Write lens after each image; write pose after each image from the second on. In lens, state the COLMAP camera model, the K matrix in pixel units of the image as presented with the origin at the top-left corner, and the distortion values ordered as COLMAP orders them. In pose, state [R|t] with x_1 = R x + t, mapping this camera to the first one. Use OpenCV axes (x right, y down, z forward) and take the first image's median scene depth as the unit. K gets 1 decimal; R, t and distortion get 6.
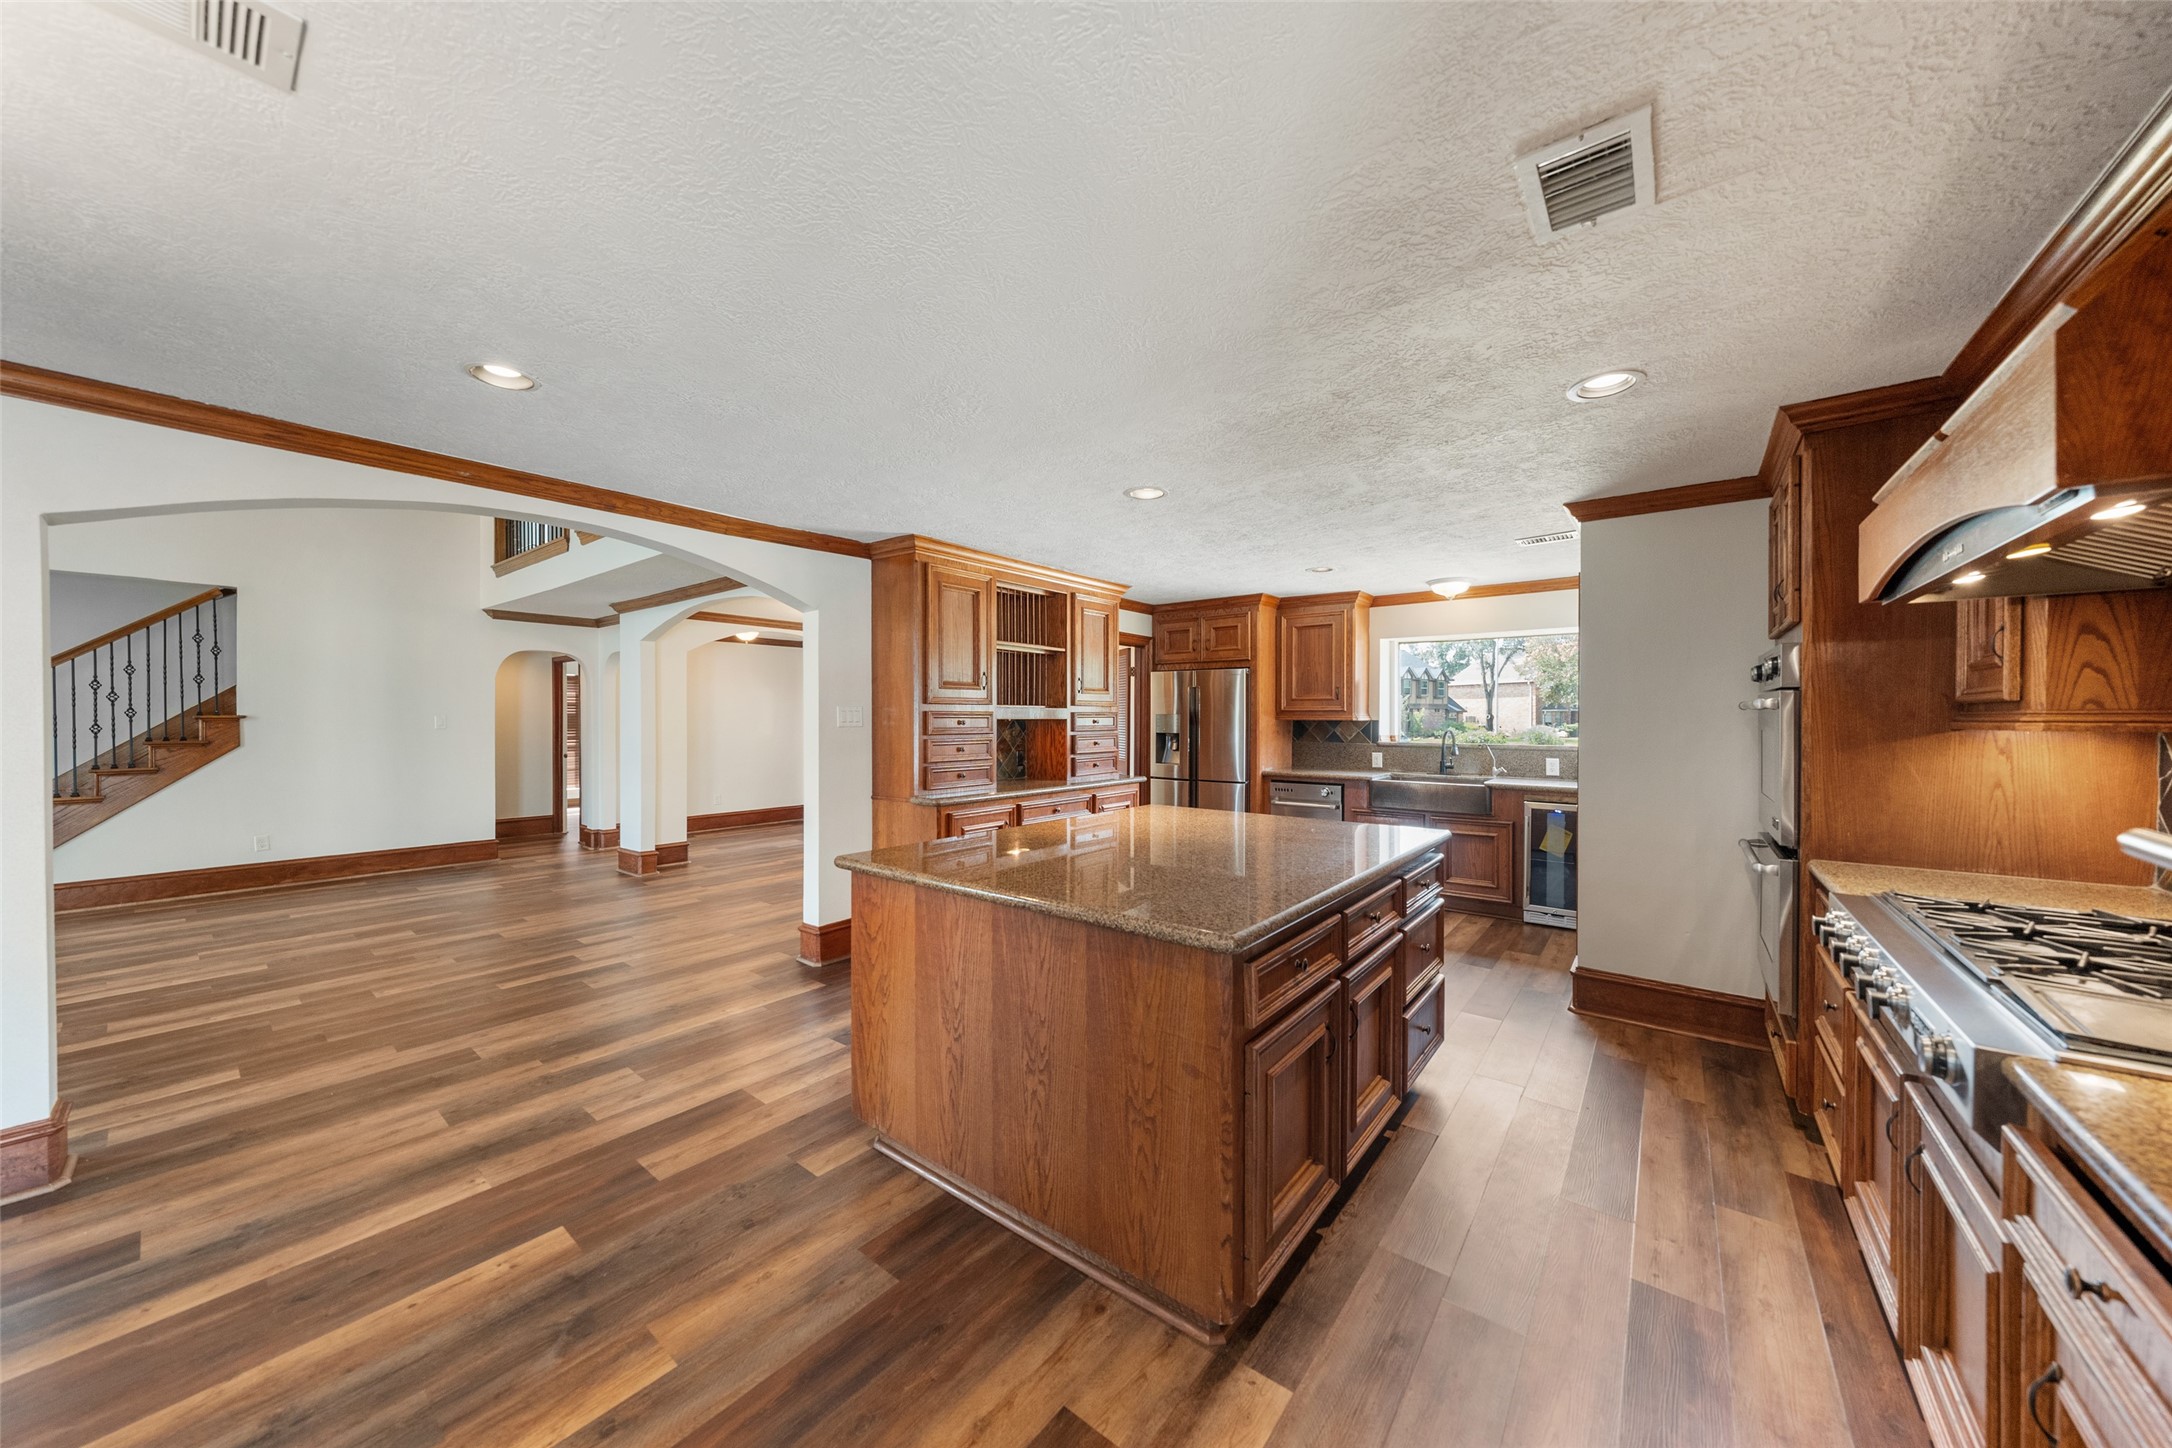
lens RADIAL K [[747.0, 0, 1077.2], [0, 747.0, 722.7], [0, 0, 1]] dist [-0.002412, -0.000144]
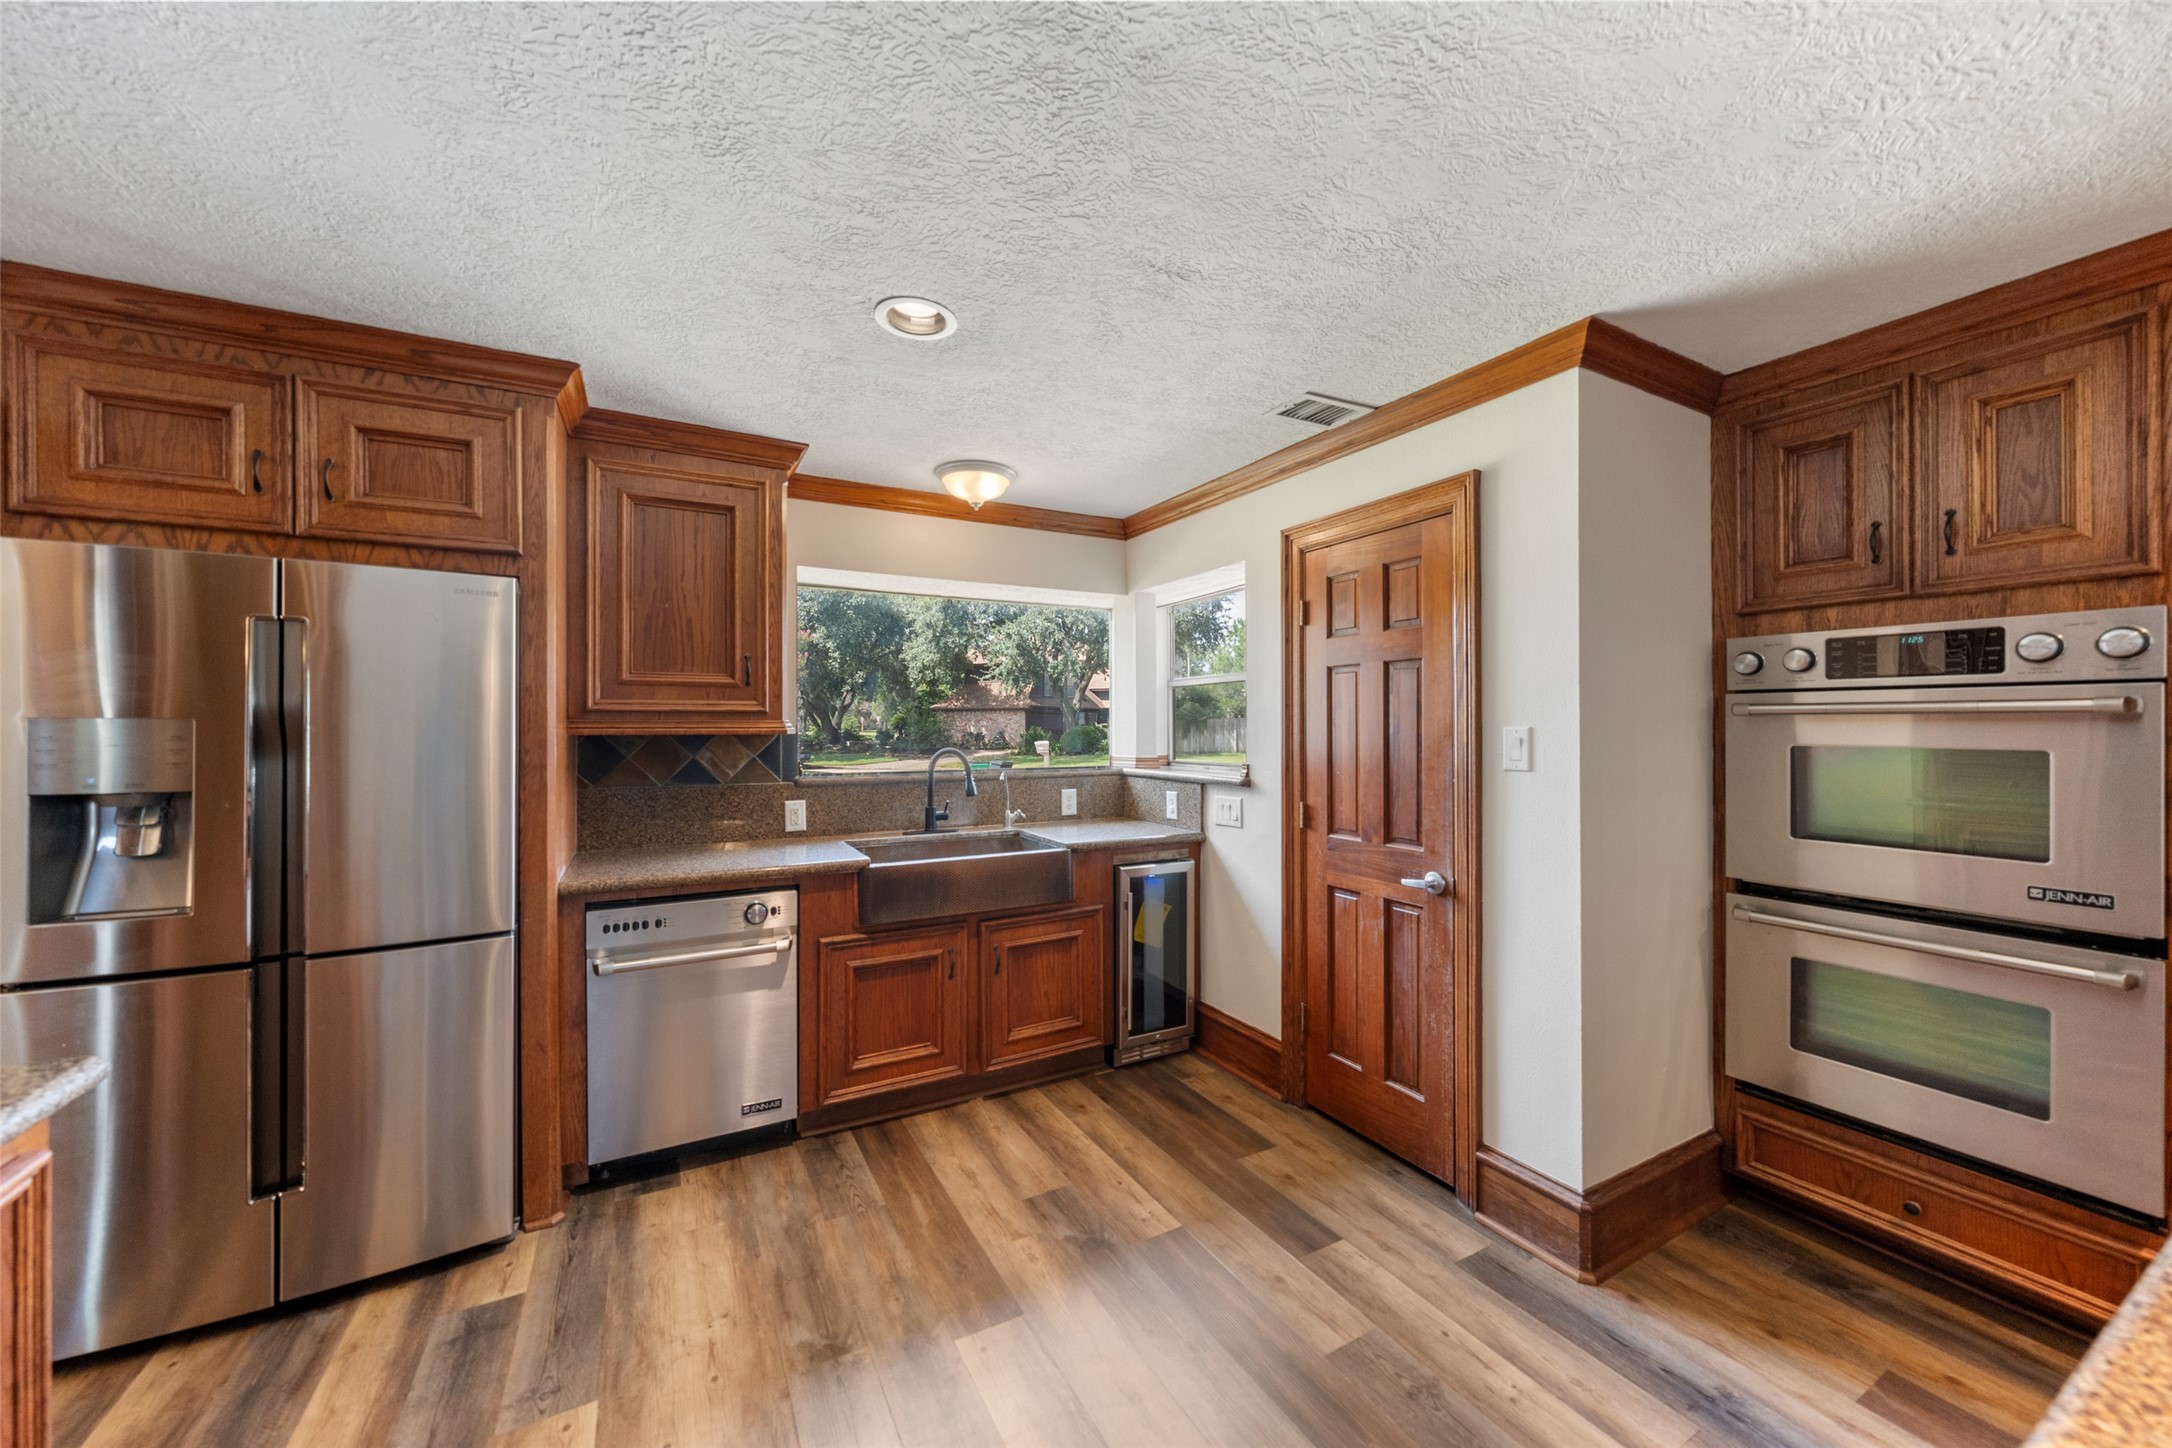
lens RADIAL K [[788.7, 0, 1079.4], [0, 788.7, 719.6], [0, 0, 1]] dist [0.002343, -0.000040]
pose [[0.384911, 0.005590, 0.922937, 0.003940], [0.008191, 0.999922, -0.009472, -0.006340], [-0.922917, 0.011206, 0.384835, 0.704186]]
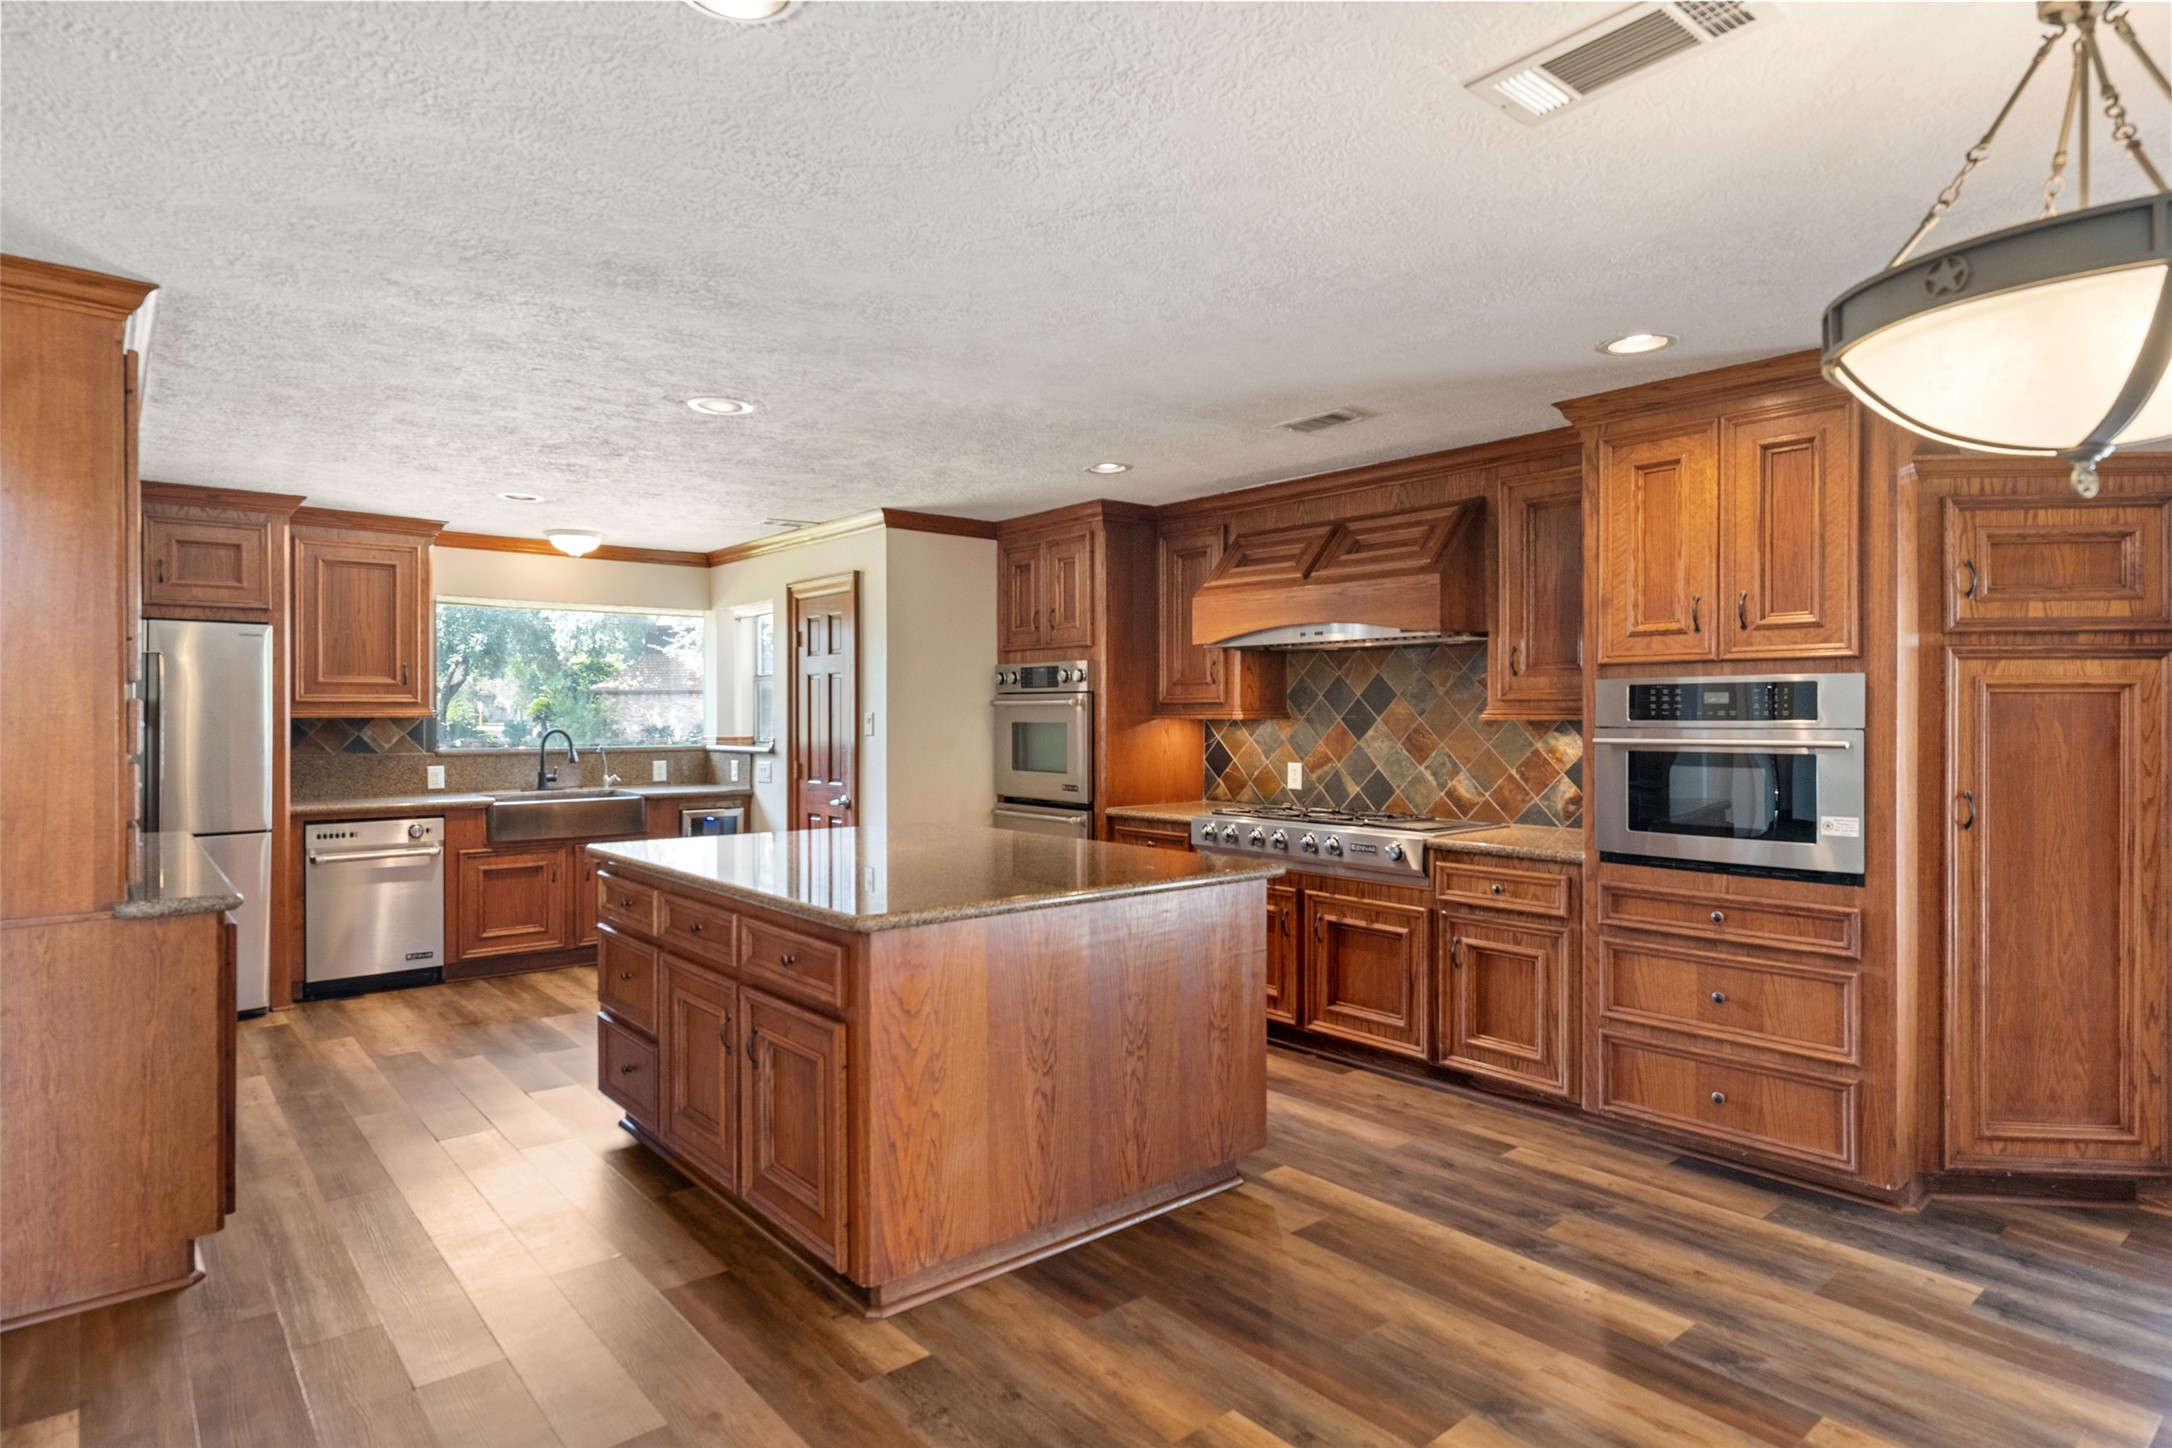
lens RADIAL K [[1182.8, 0, 1098.5], [0, 1182.8, 713.3], [0, 0, 1]] dist [-0.005755, -0.001029]
pose [[0.180870, 0.000503, 0.983507, -0.578225], [0.008529, 0.999961, -0.002080, 0.000292], [-0.983470, 0.008765, 0.180859, 0.257179]]
